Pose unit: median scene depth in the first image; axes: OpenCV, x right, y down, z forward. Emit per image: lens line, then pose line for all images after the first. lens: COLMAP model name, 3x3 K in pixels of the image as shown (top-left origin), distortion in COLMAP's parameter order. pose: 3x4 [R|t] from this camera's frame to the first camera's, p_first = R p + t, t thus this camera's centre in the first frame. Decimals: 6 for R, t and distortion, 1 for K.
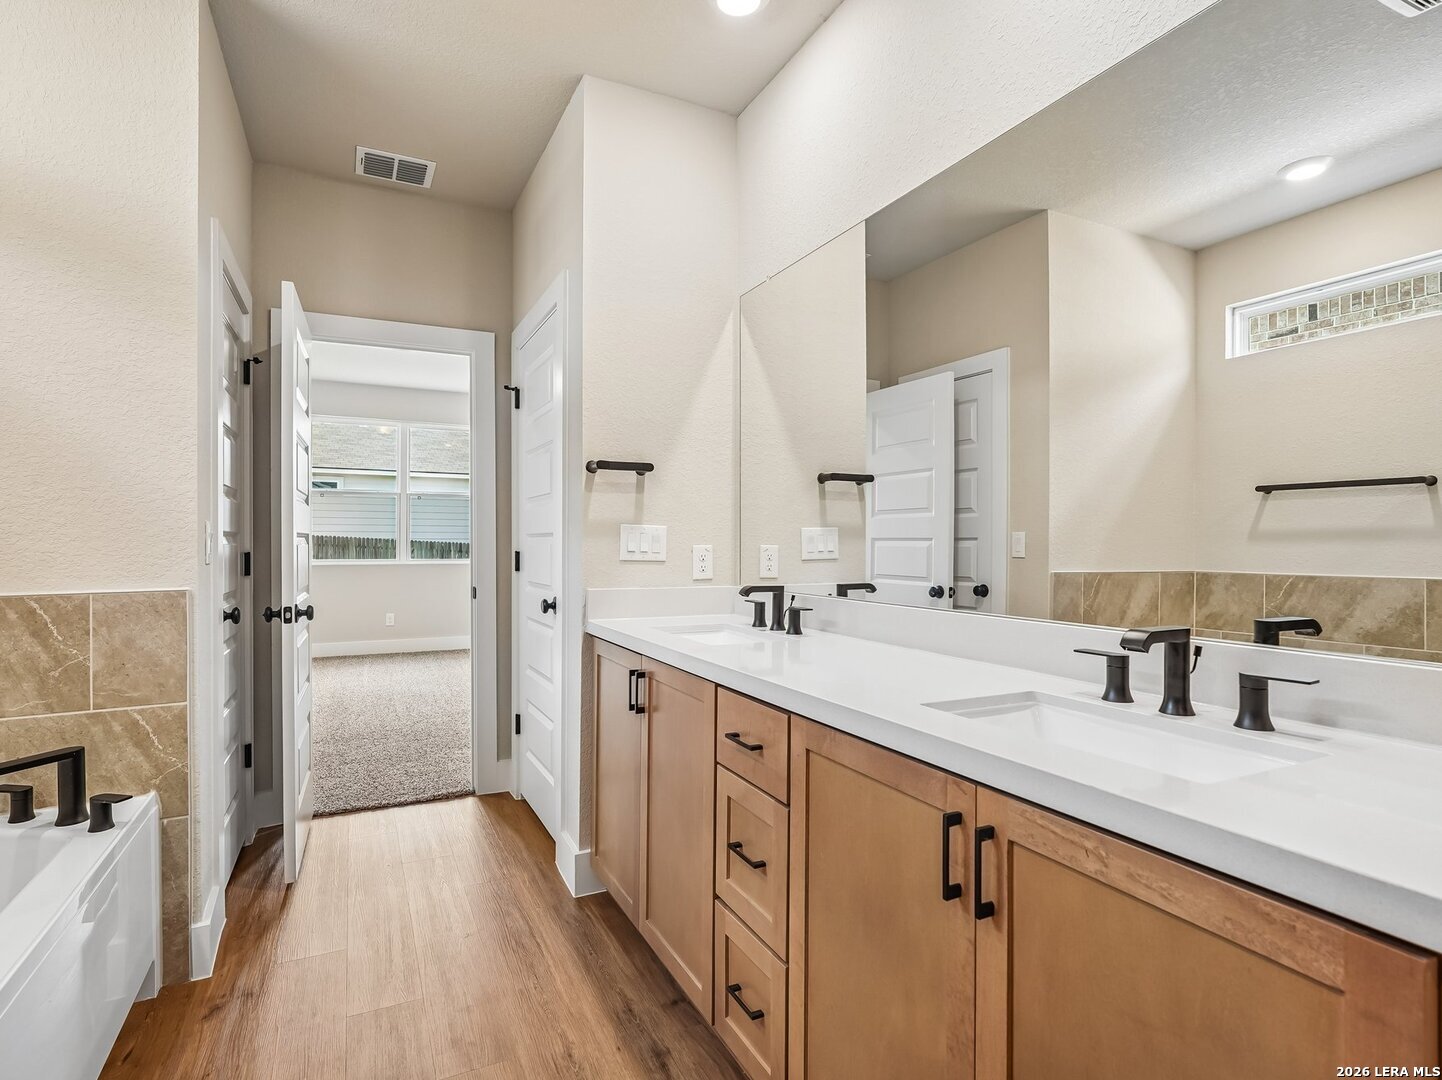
lens RADIAL K [[744.2, 0, 708.0], [0, 744.2, 536.9], [0, 0, 1]] dist [0.014818, -0.001511]
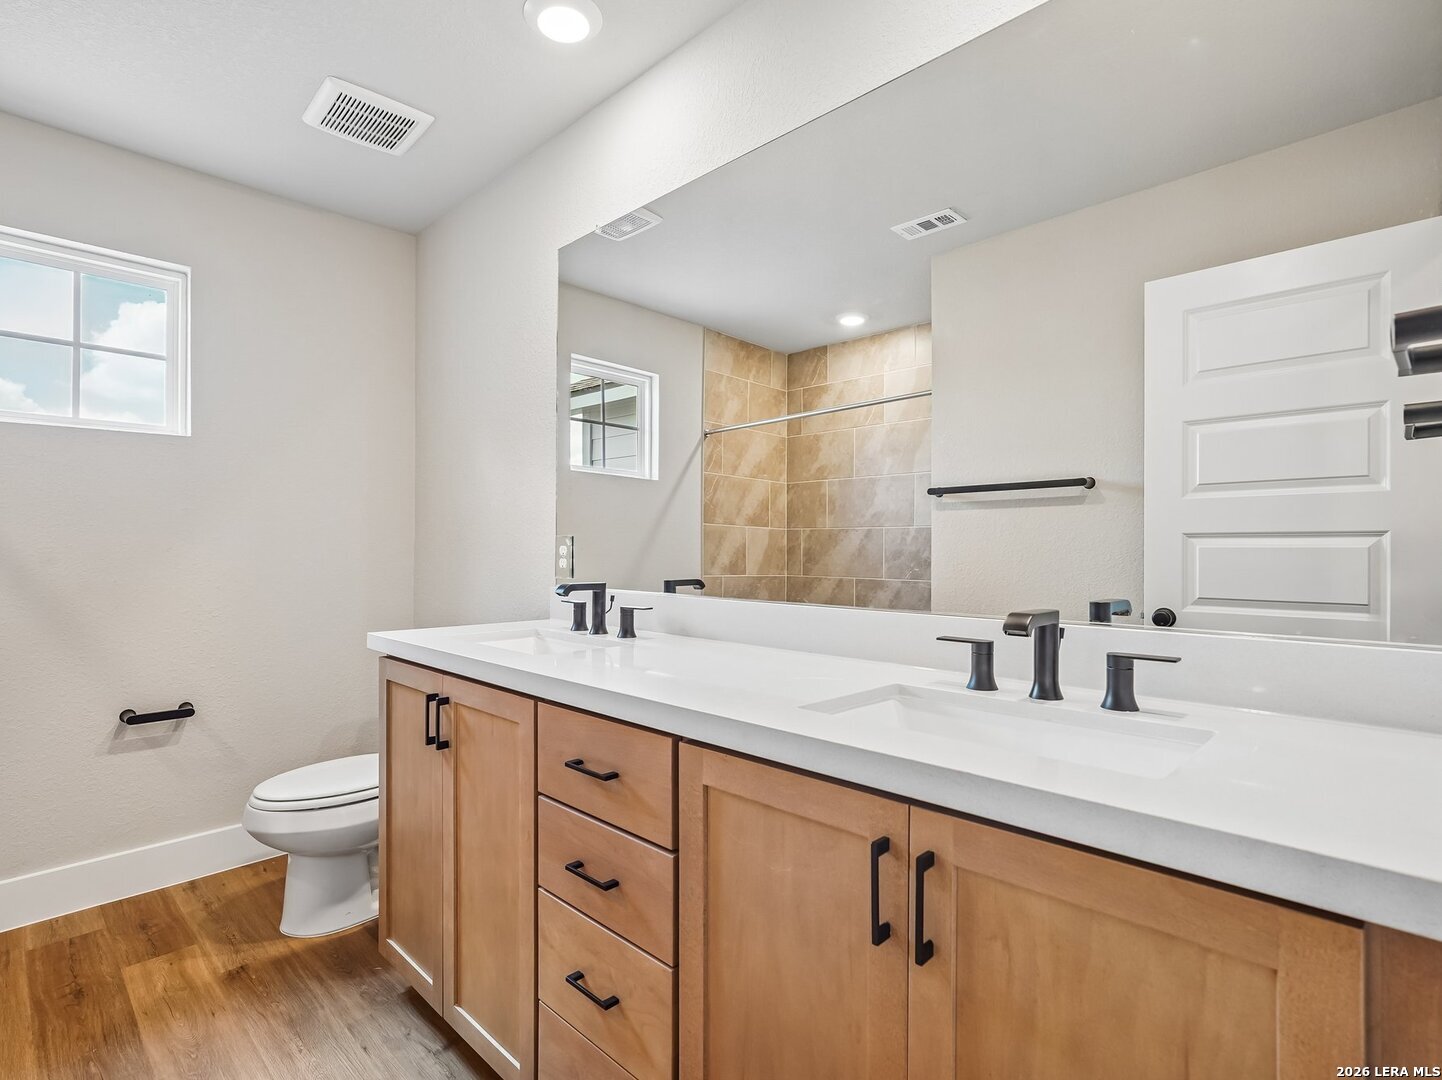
lens RADIAL K [[744.2, 0, 735.9], [0, 744.2, 536.7], [0, 0, 1]] dist [0.014818, -0.001511]
pose [[0.937909, -0.014293, 0.346586, -0.099930], [0.009929, 0.999848, 0.014364, -0.001779], [-0.346738, -0.010030, 0.937908, 0.179786]]
